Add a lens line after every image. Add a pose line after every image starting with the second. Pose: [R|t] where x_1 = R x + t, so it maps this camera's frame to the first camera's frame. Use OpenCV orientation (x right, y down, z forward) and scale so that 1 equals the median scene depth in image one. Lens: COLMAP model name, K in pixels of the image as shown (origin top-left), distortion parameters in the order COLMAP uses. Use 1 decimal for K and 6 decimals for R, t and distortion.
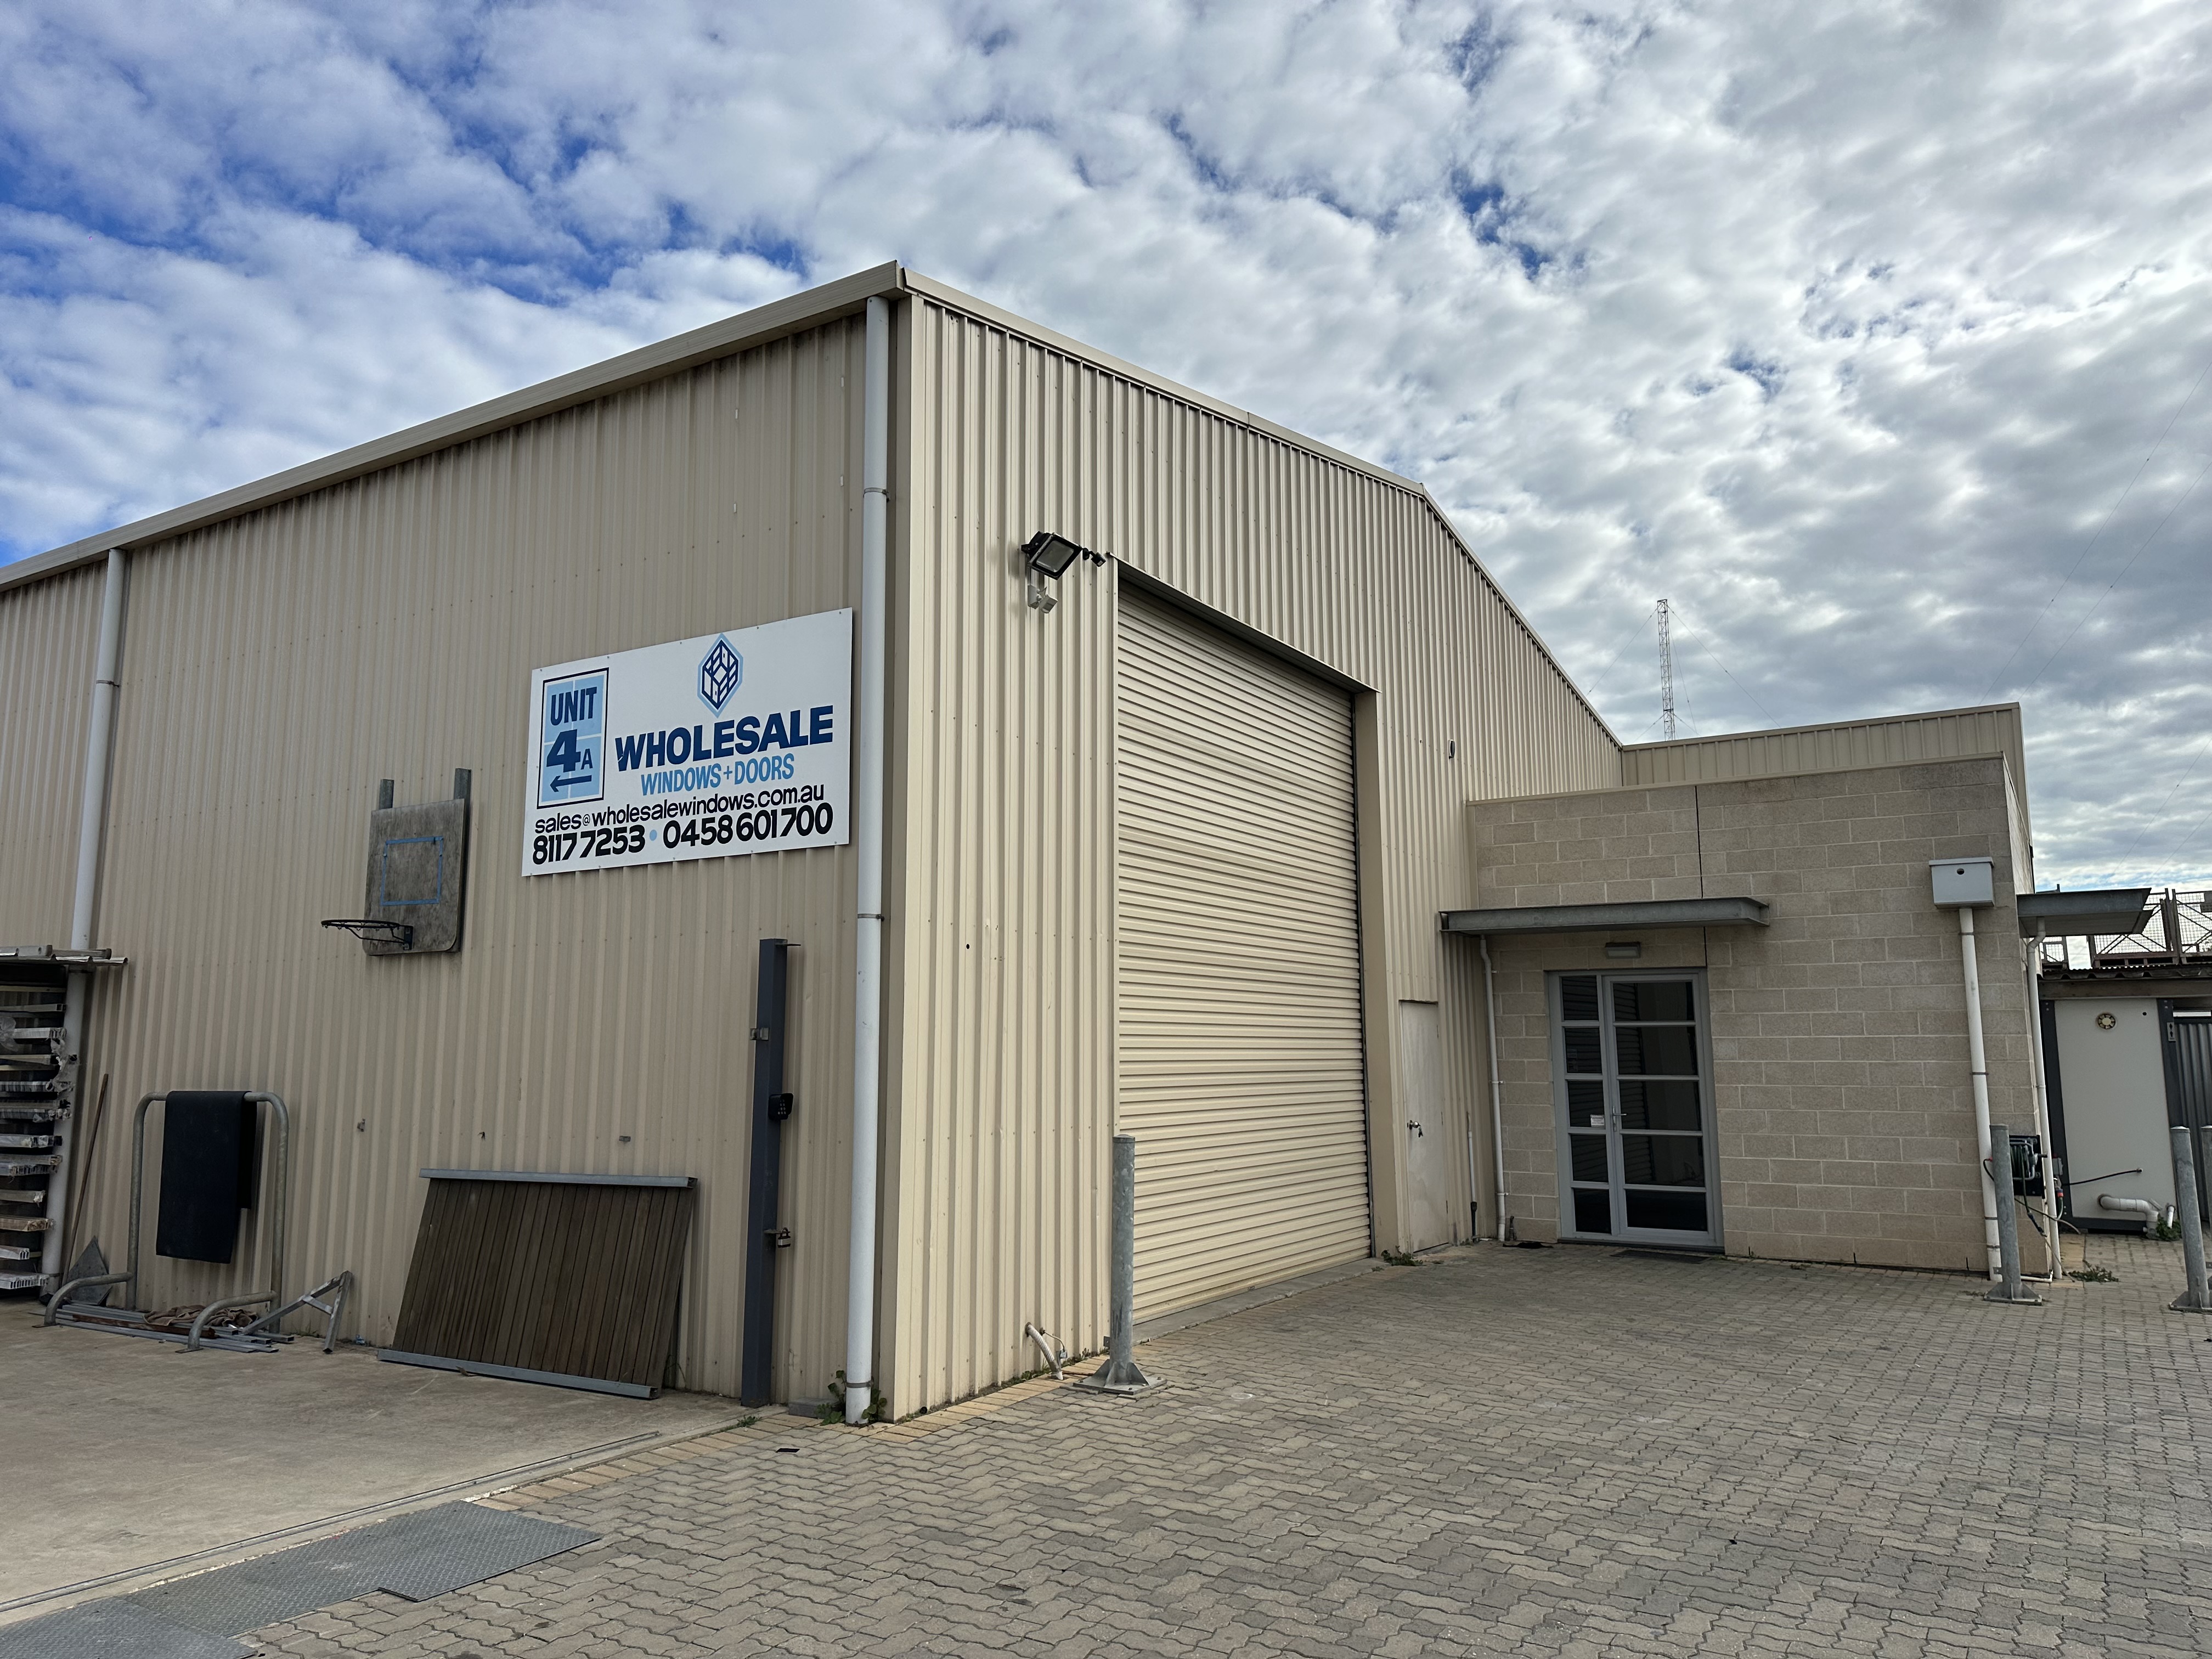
lens RADIAL K [[1554.5, 0, 1105.1], [0, 1554.5, 825.9], [0, 0, 1]] dist [0.005905, -0.000058]
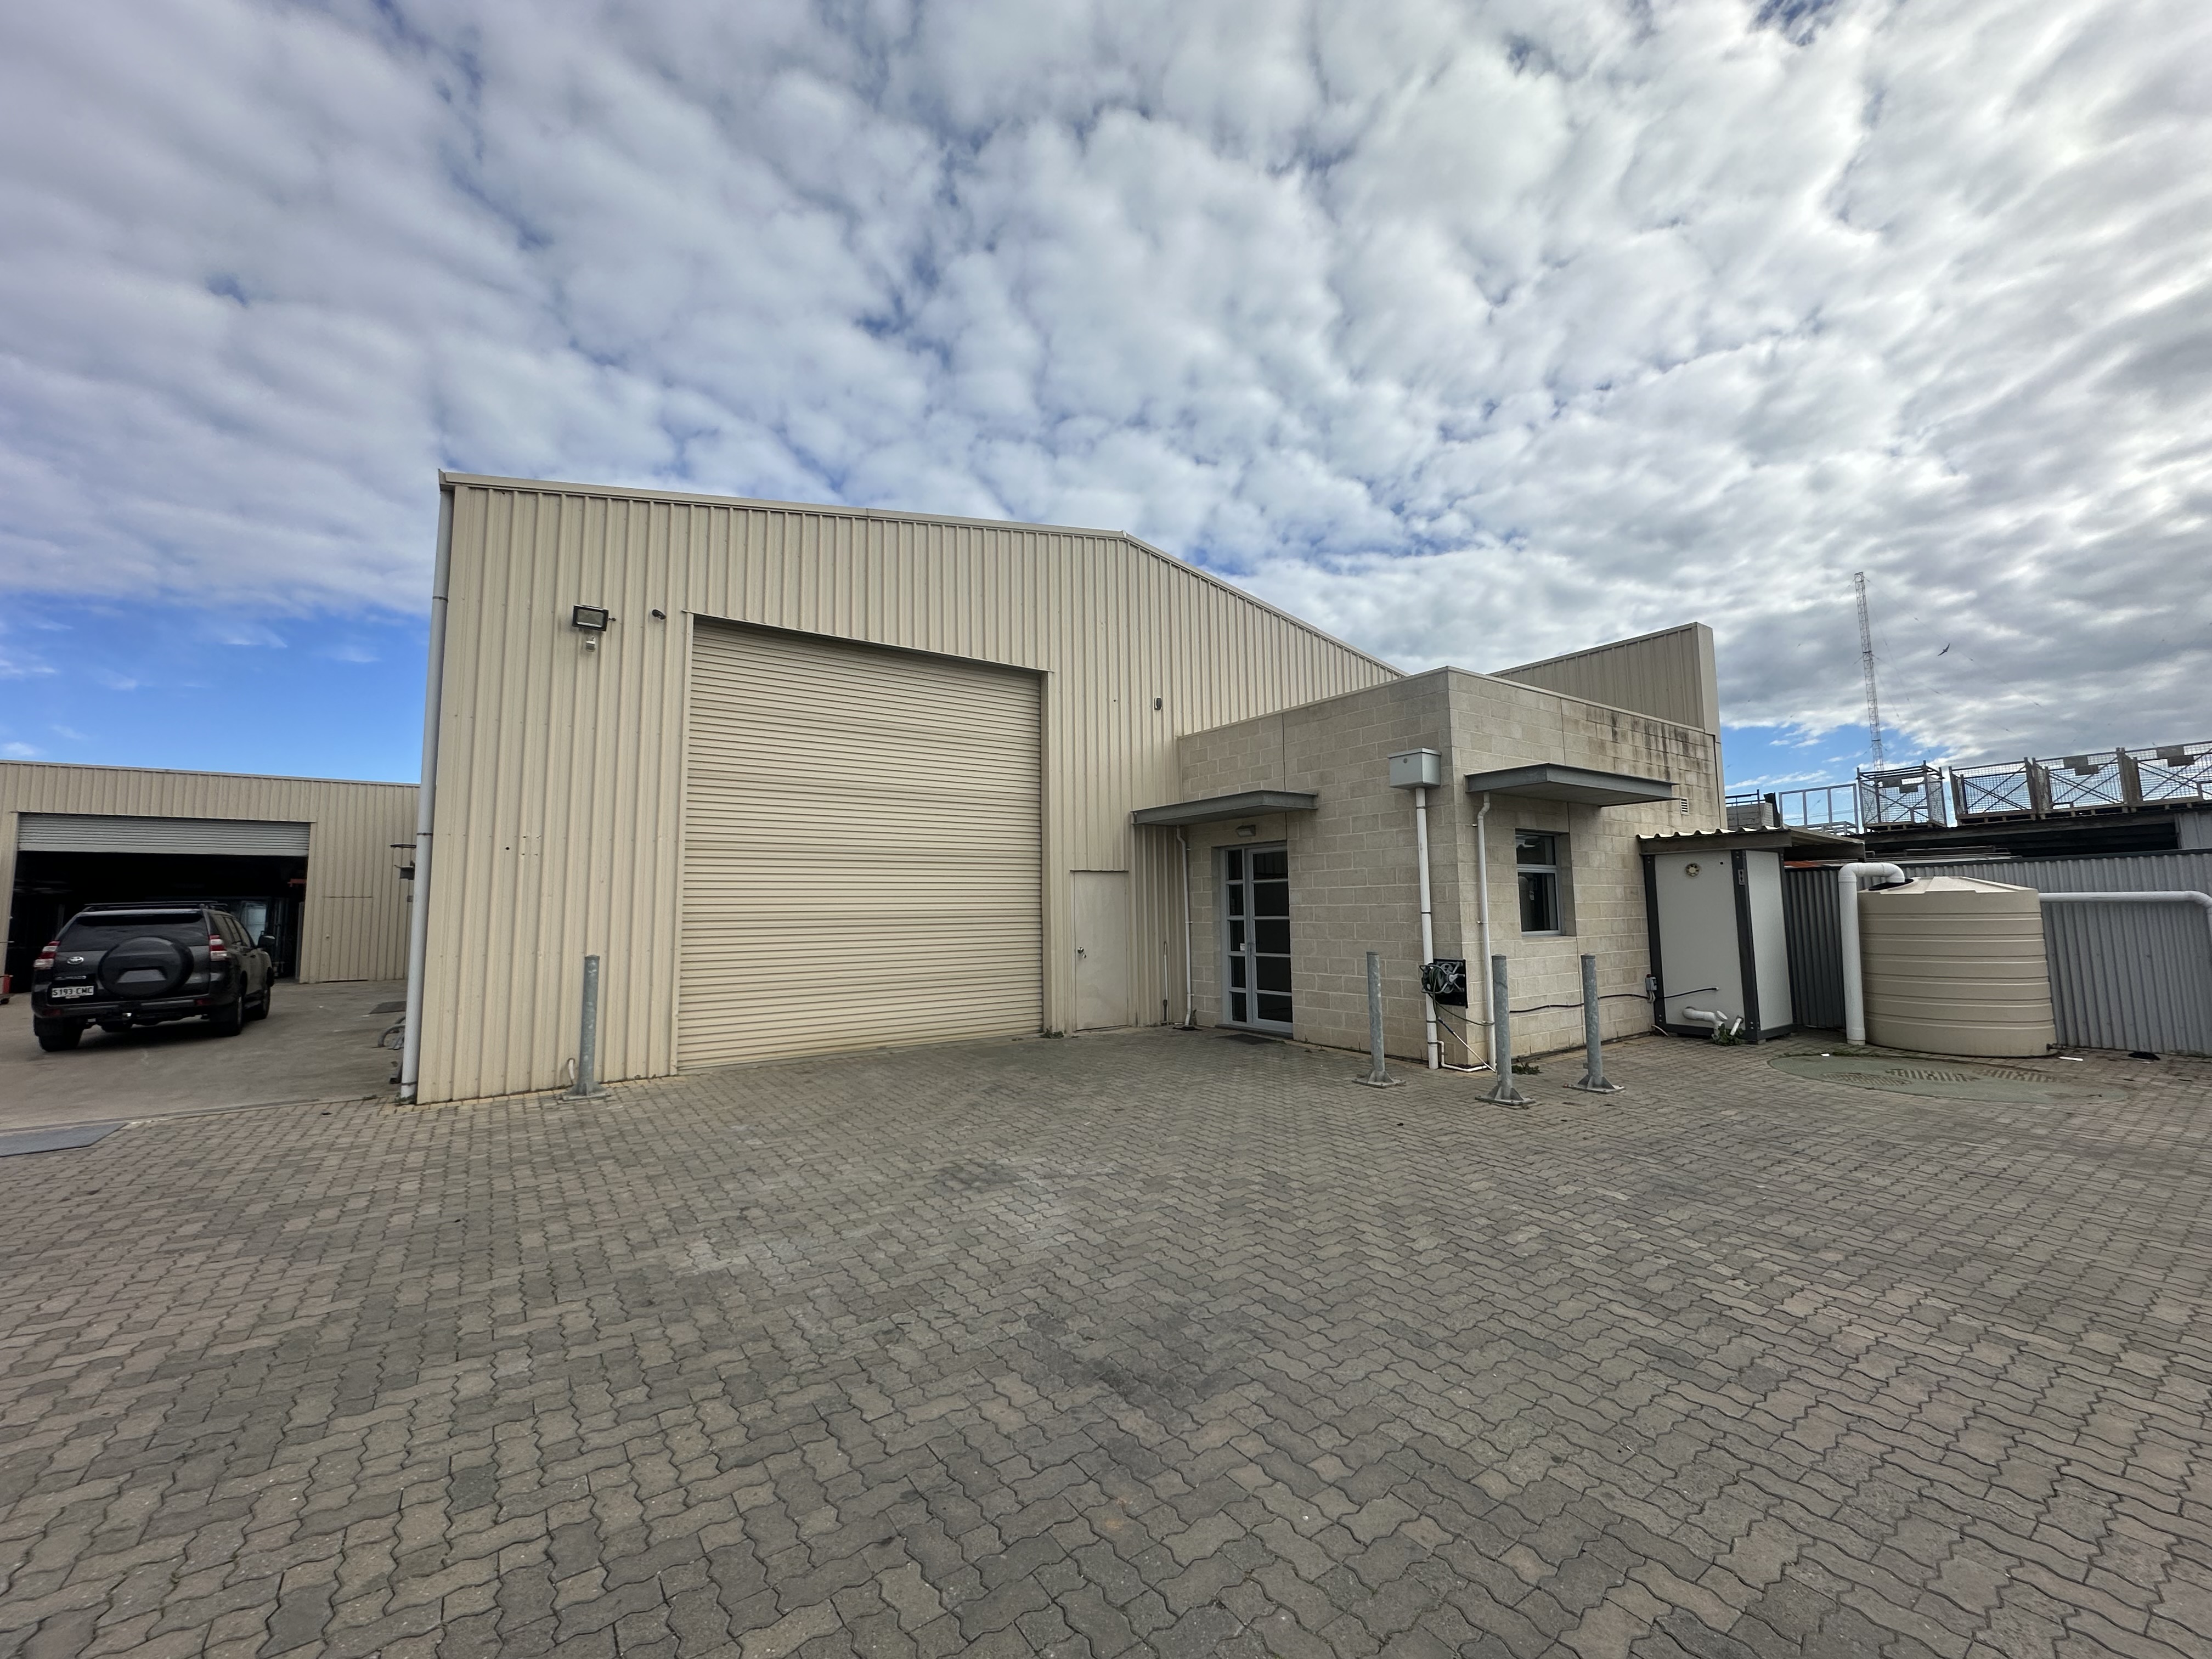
lens RADIAL K [[894.7, 0, 1106.9], [0, 894.7, 829.2], [0, 0, 1]] dist [-0.002414, -0.000160]
pose [[0.924625, -0.044671, -0.378249, 0.552836], [0.066169, 0.996837, 0.044023, 0.033988], [0.375086, -0.065733, 0.924656, 0.185281]]
